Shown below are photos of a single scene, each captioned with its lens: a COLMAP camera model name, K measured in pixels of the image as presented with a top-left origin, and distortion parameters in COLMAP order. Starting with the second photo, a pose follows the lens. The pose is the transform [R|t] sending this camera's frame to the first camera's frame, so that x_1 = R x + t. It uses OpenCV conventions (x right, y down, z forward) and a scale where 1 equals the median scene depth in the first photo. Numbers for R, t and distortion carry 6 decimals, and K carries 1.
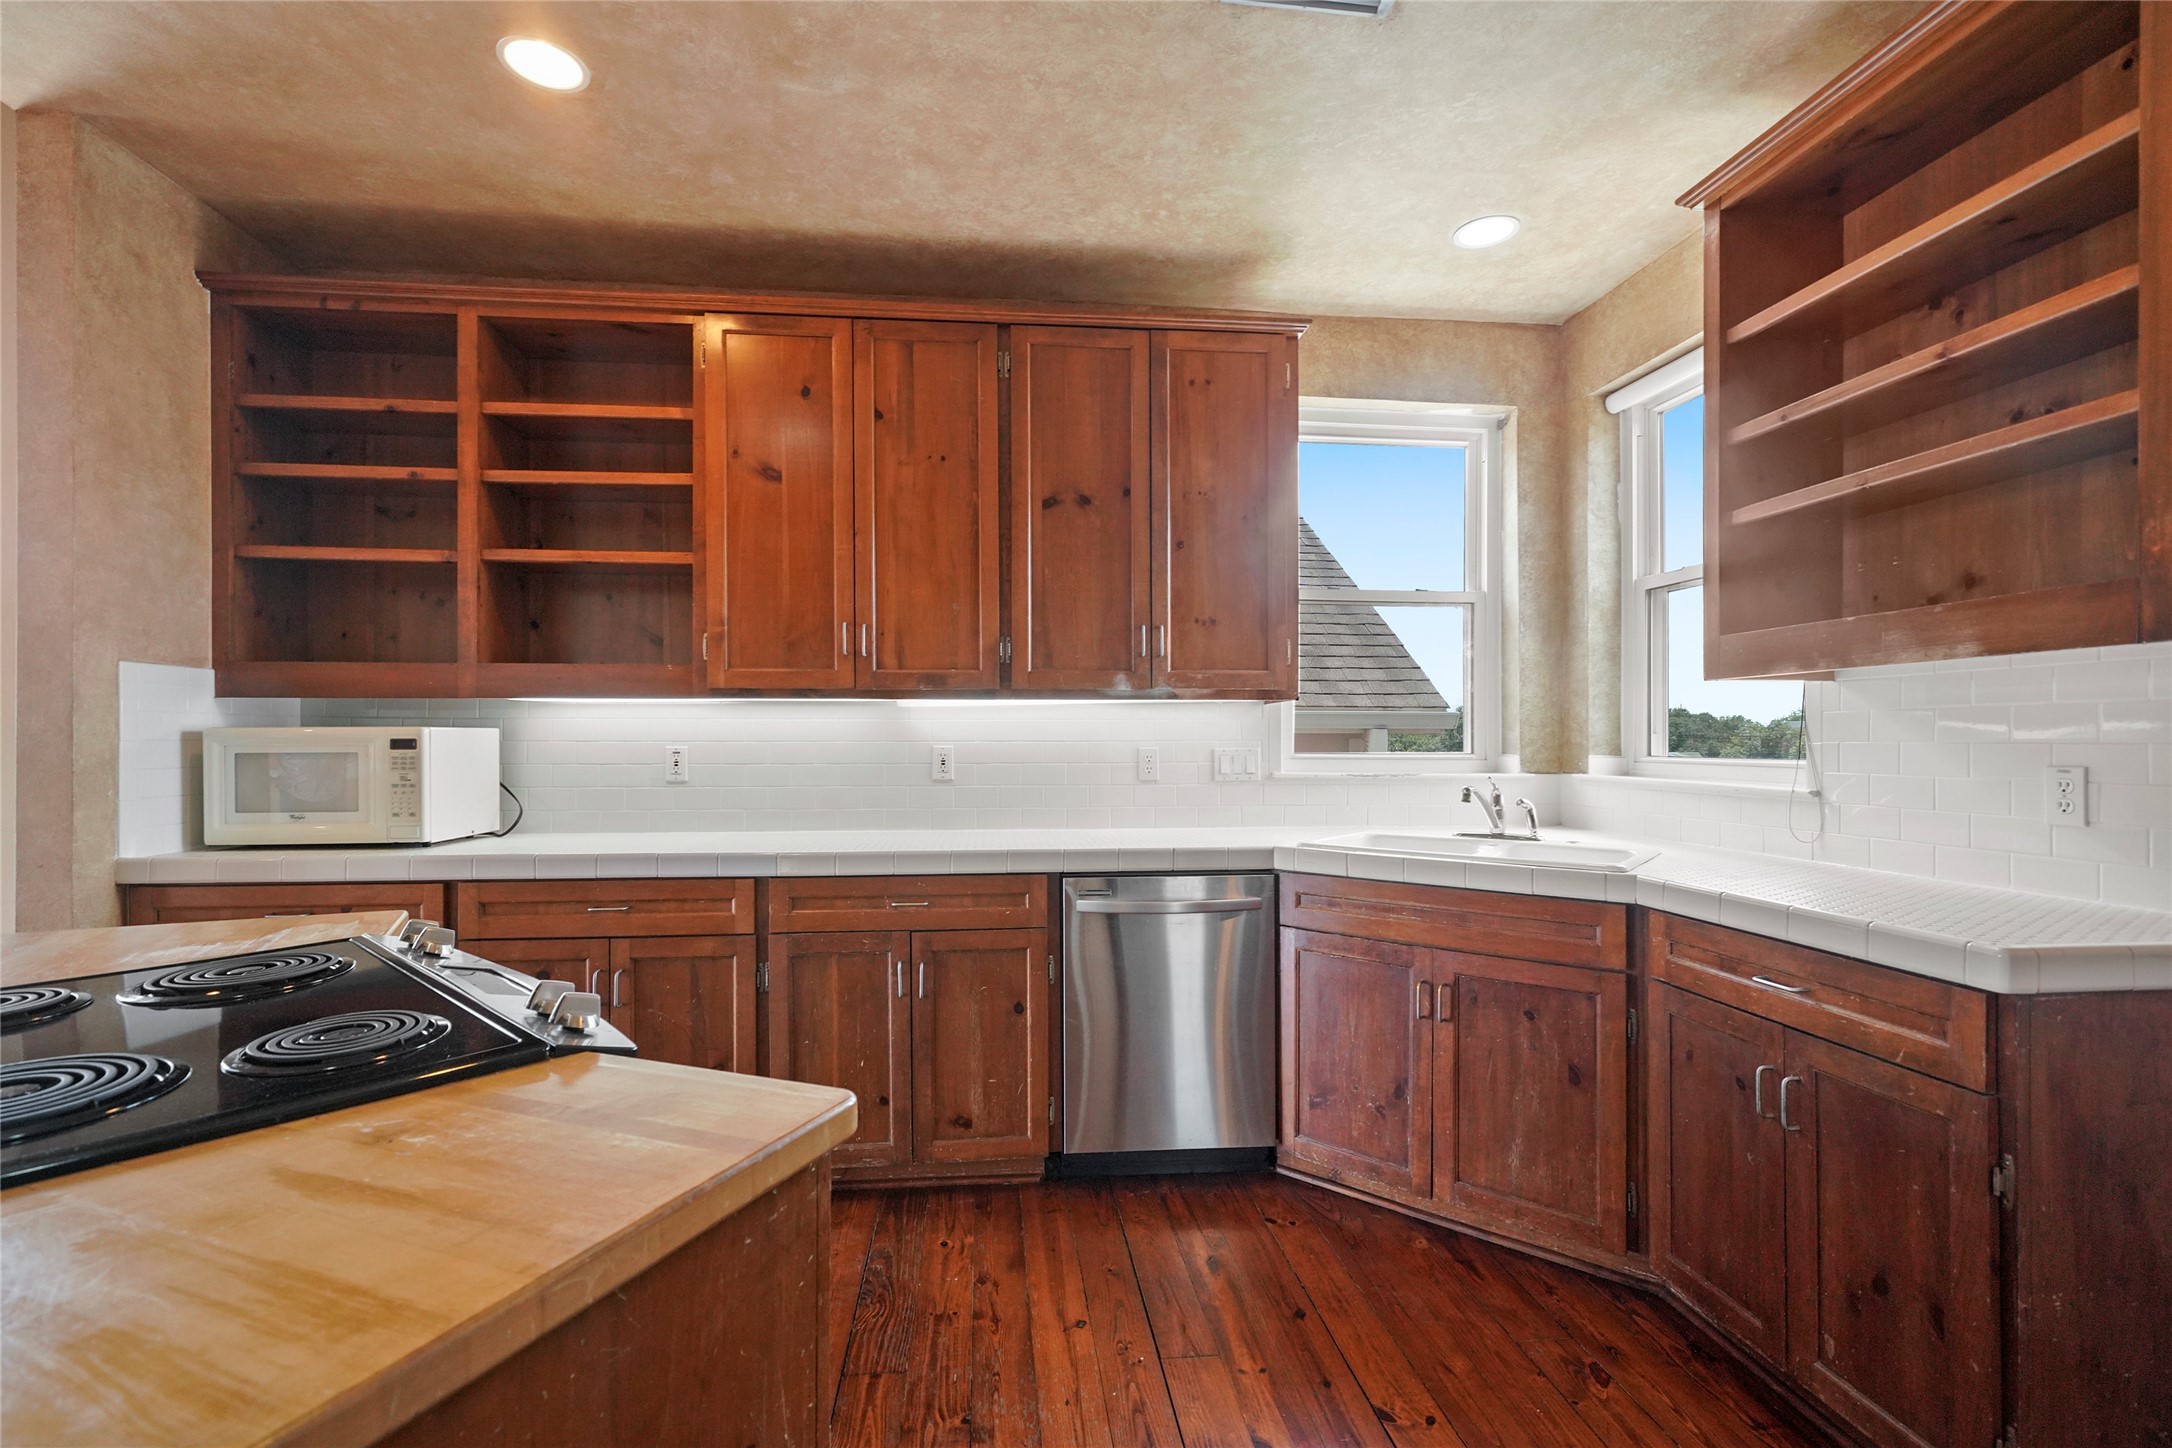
lens RADIAL K [[958.8, 0, 1074.0], [0, 958.8, 735.0], [0, 0, 1]] dist [0.002539, 0.000243]
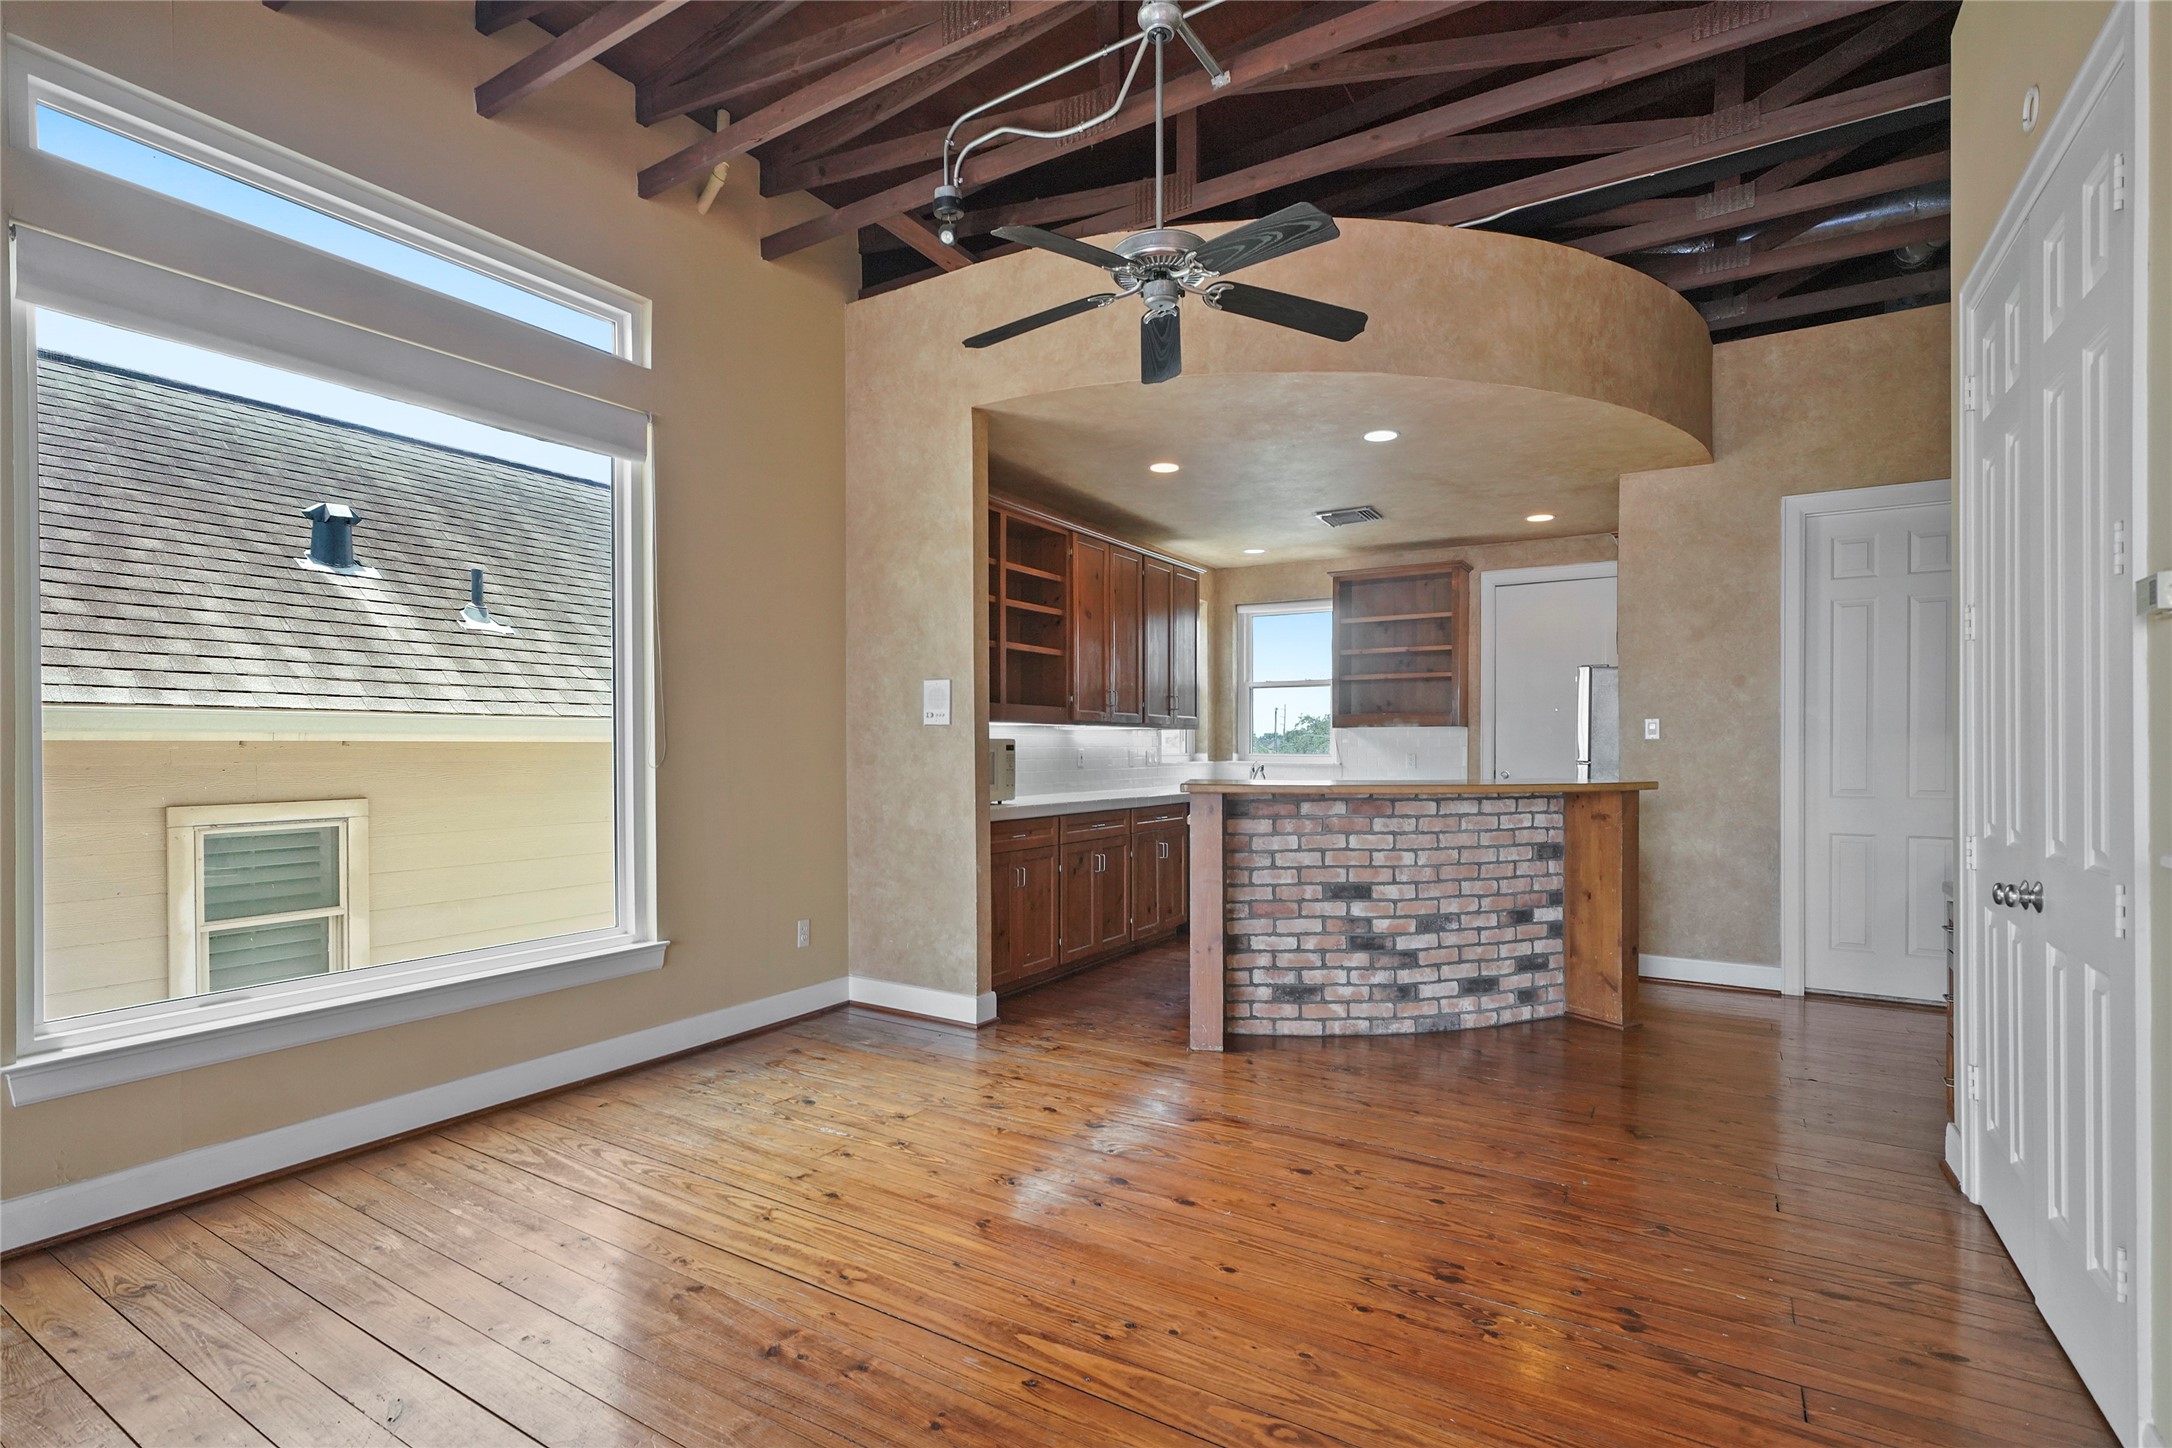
lens RADIAL K [[1013.2, 0, 1070.6], [0, 1013.2, 757.5], [0, 0, 1]] dist [0.008954, 0.000203]
pose [[0.613301, -0.005914, 0.789827, -2.155230], [-0.007664, 0.999880, 0.013438, 0.001449], [-0.789812, -0.014295, 0.613182, -0.306353]]
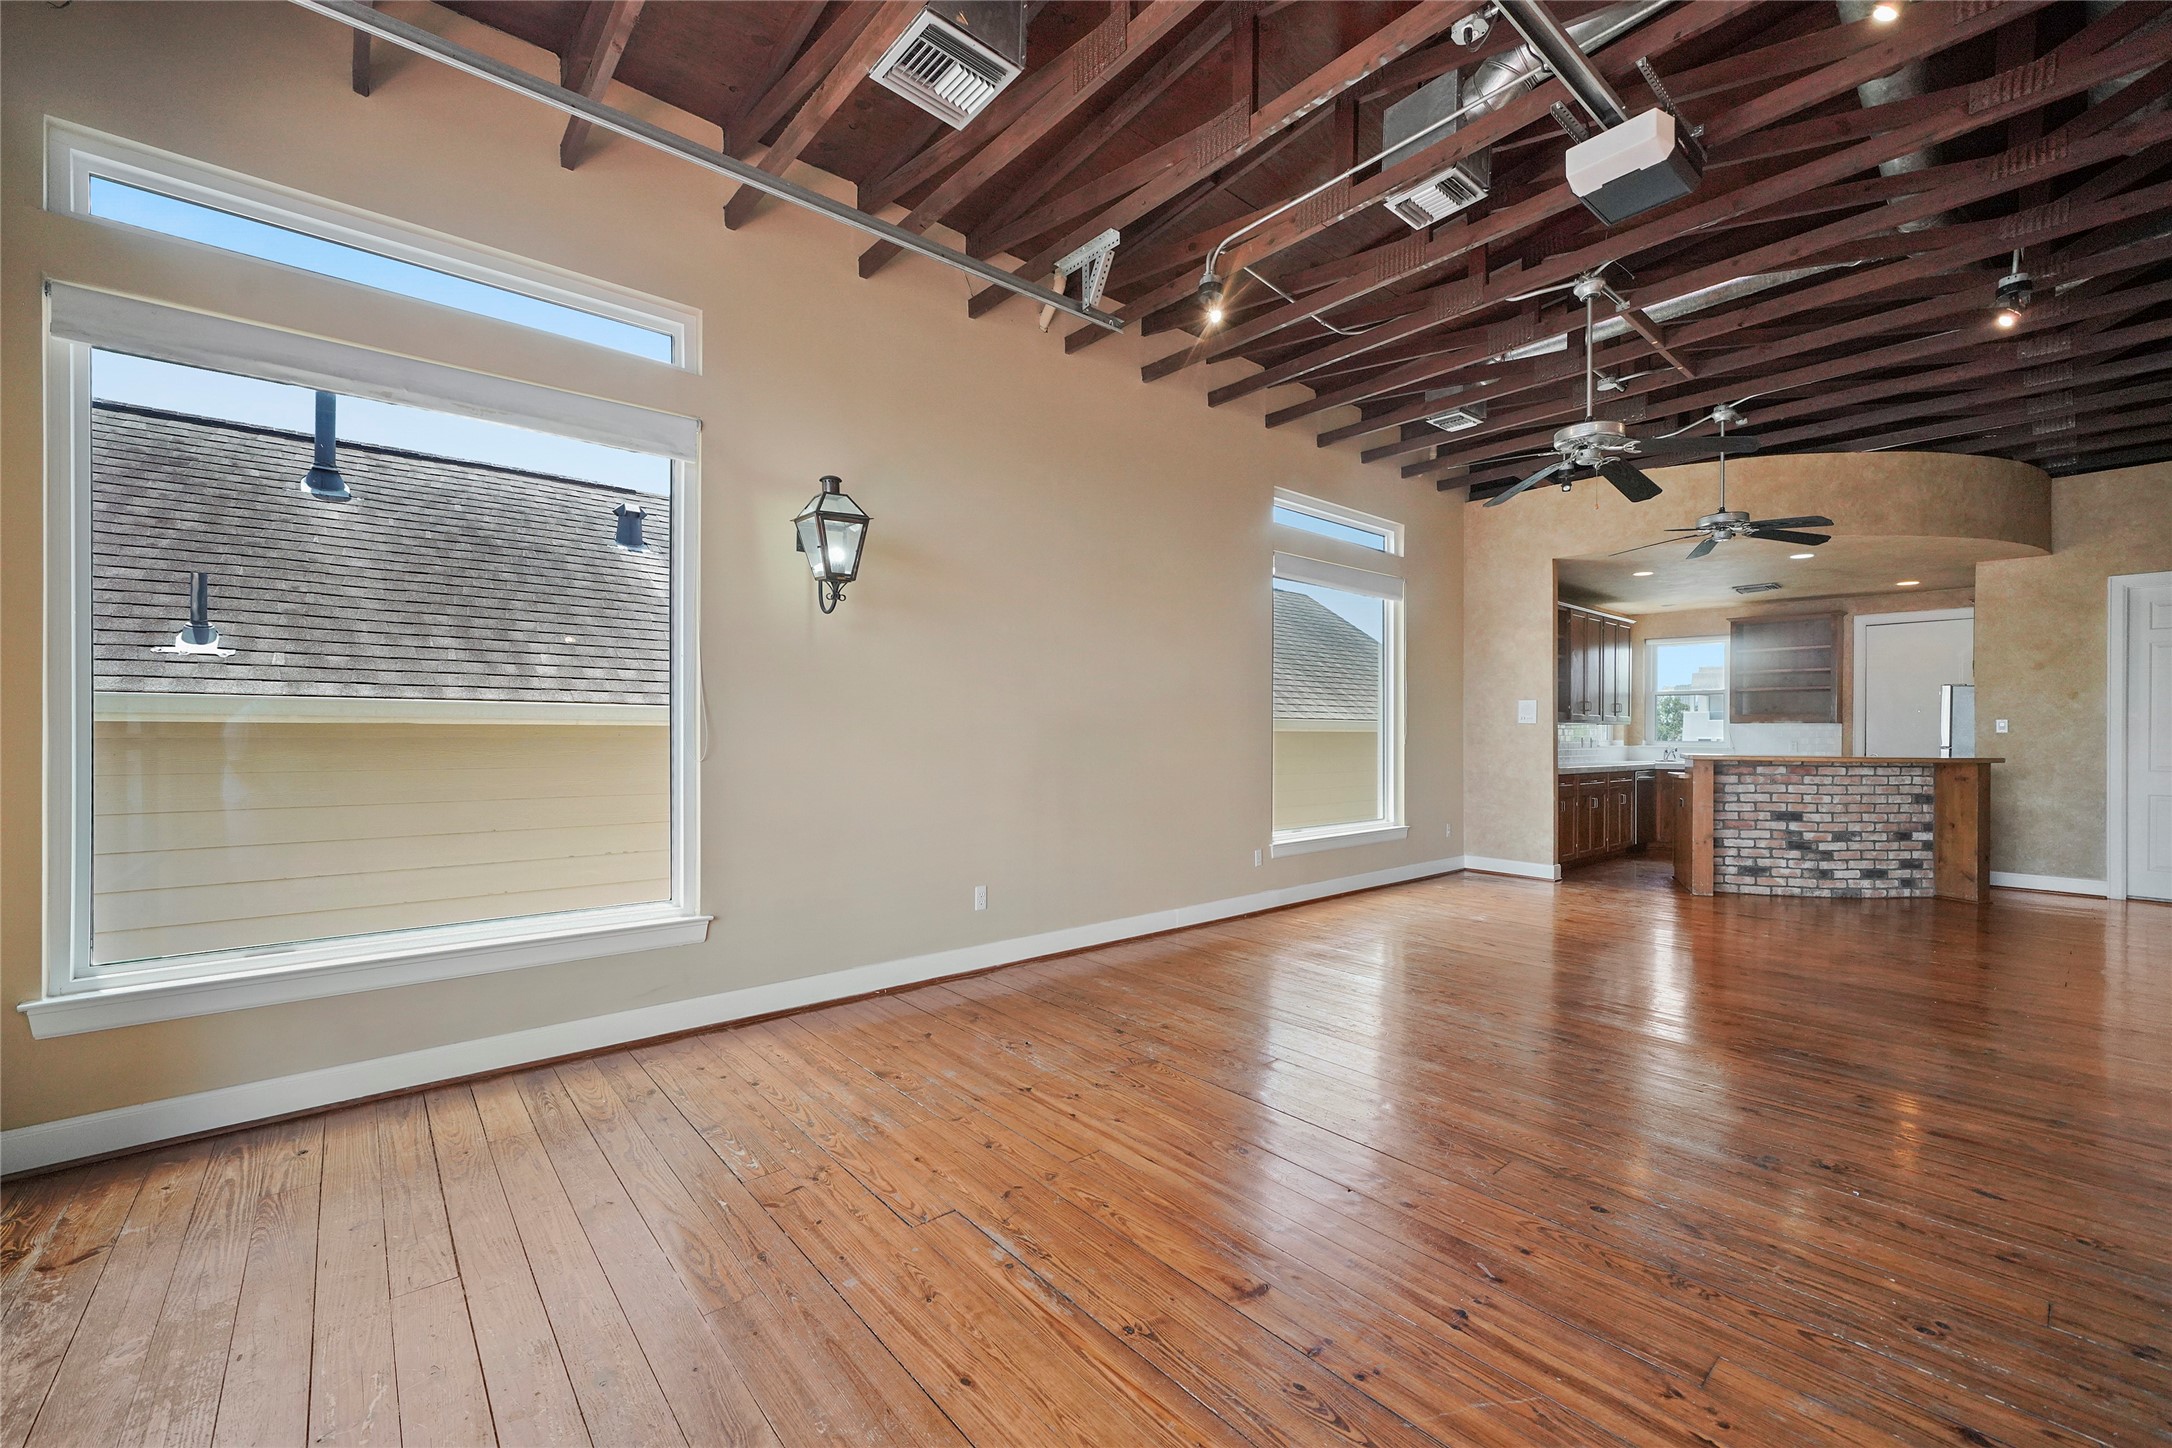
lens RADIAL K [[866.8, 0, 1078.7], [0, 866.8, 738.2], [0, 0, 1]] dist [-0.001632, 0.000753]
pose [[0.821480, 0.004124, 0.570222, -3.735748], [-0.012245, 0.999871, 0.010410, 0.007243], [-0.570105, -0.015534, 0.821425, -0.554520]]
